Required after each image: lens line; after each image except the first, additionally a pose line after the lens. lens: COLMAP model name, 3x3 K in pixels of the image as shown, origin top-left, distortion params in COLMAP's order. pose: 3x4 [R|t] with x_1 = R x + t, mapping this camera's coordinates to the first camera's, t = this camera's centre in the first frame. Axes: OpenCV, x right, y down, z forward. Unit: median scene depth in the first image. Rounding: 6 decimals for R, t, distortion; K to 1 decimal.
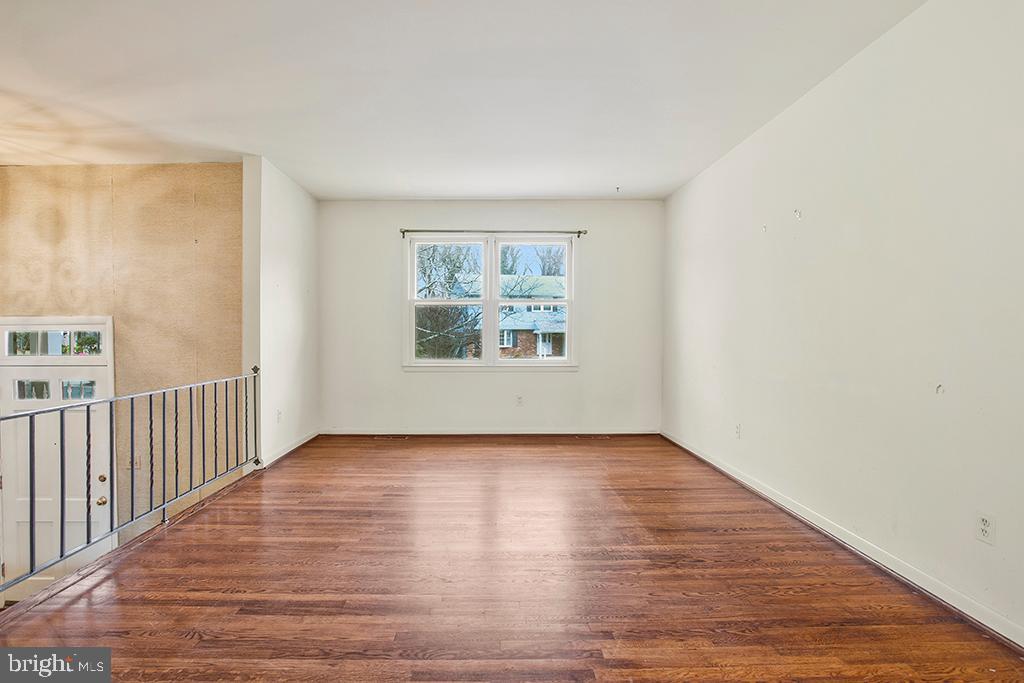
lens RADIAL K [[548.1, 0, 512.0], [0, 548.1, 341.5], [0, 0, 1]] dist [-0.006867, -0.000152]
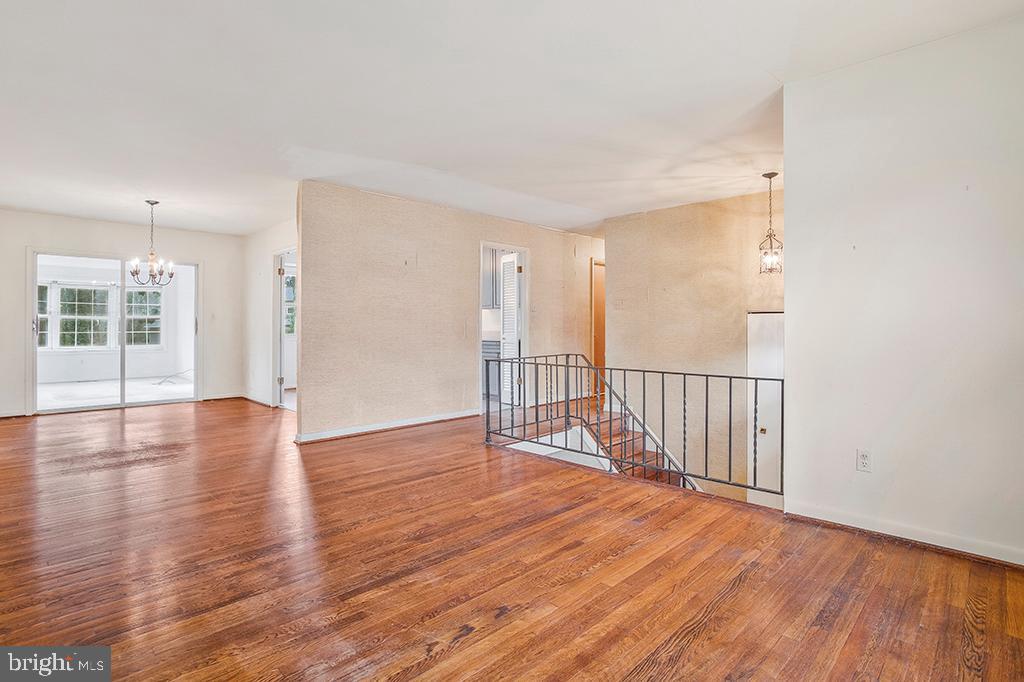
lens RADIAL K [[520.6, 0, 511.3], [0, 520.6, 324.7], [0, 0, 1]] dist [-0.069723, 0.031179]
pose [[-0.730737, 0.007405, -0.682619, 0.420298], [0.000557, 0.999947, 0.010251, -0.041533], [0.682658, 0.007111, -0.730703, 1.874879]]
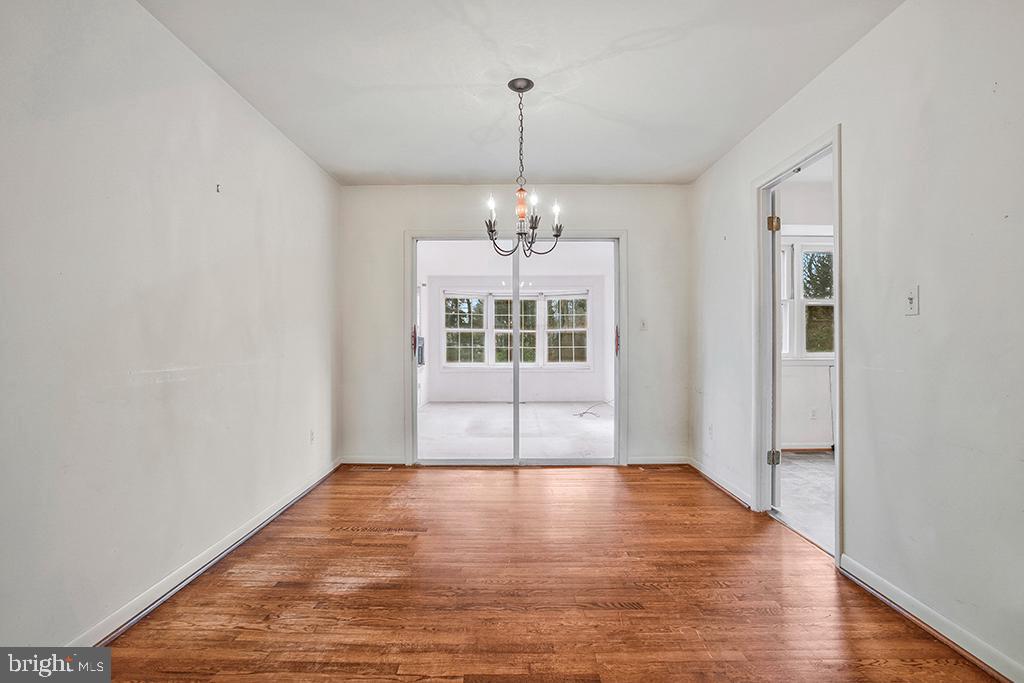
lens RADIAL K [[506.5, 0, 512.0], [0, 506.5, 341.5], [0, 0, 1]] dist [-0.076115, 0.000787]
pose [[-0.999138, 0.014931, 0.038742, 0.074838], [0.015328, 0.999833, 0.009972, -0.023630], [-0.038587, 0.010557, -0.999199, 0.395840]]
